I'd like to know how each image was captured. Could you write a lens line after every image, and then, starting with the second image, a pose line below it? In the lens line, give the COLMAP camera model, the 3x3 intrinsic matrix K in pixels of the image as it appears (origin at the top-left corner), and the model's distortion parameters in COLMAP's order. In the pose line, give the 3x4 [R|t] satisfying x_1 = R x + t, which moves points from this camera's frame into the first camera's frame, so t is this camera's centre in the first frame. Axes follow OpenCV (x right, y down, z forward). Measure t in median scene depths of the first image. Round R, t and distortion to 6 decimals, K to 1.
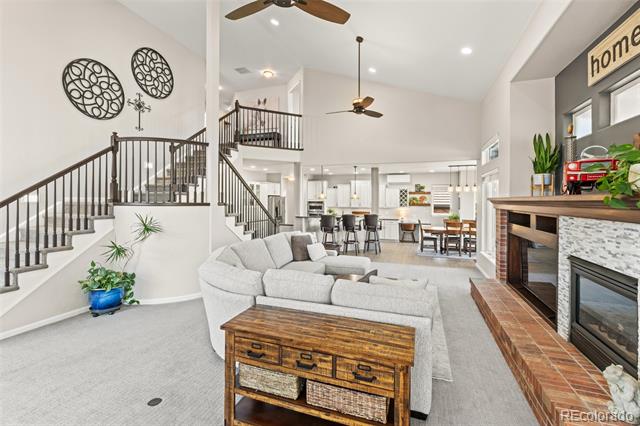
lens RADIAL K [[286.7, 0, 319.5], [0, 286.7, 199.4], [0, 0, 1]] dist [-0.001076, -0.000592]
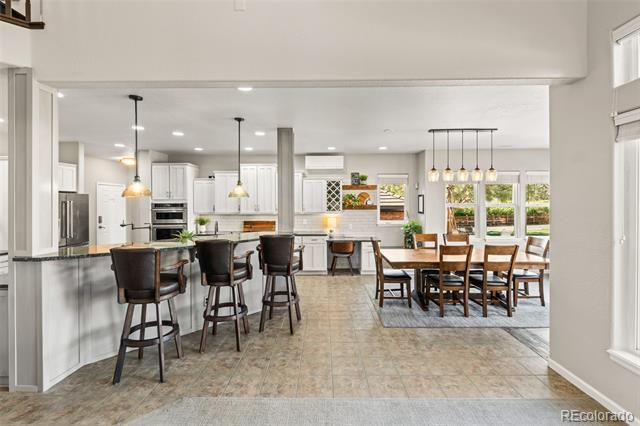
lens RADIAL K [[286.7, 0, 319.5], [0, 286.7, 199.4], [0, 0, 1]] dist [-0.001076, -0.000592]
pose [[0.948517, -0.007844, 0.316628, 0.084981], [0.009716, 0.999943, -0.004332, 0.004411], [-0.316576, 0.007185, 0.948540, 0.466359]]
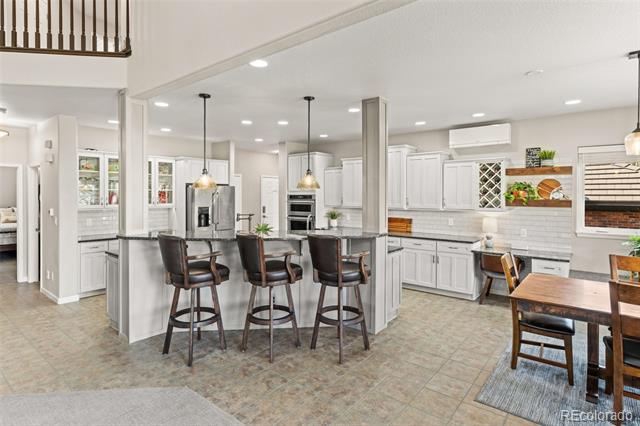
lens RADIAL K [[342.7, 0, 320.7], [0, 342.7, 194.4], [0, 0, 1]] dist [-0.000599, -0.000937]
pose [[0.939425, -0.005909, -0.342705, 0.238079], [0.006381, 0.999980, 0.000249, 0.005874], [0.342696, -0.002421, 0.939443, 0.493582]]
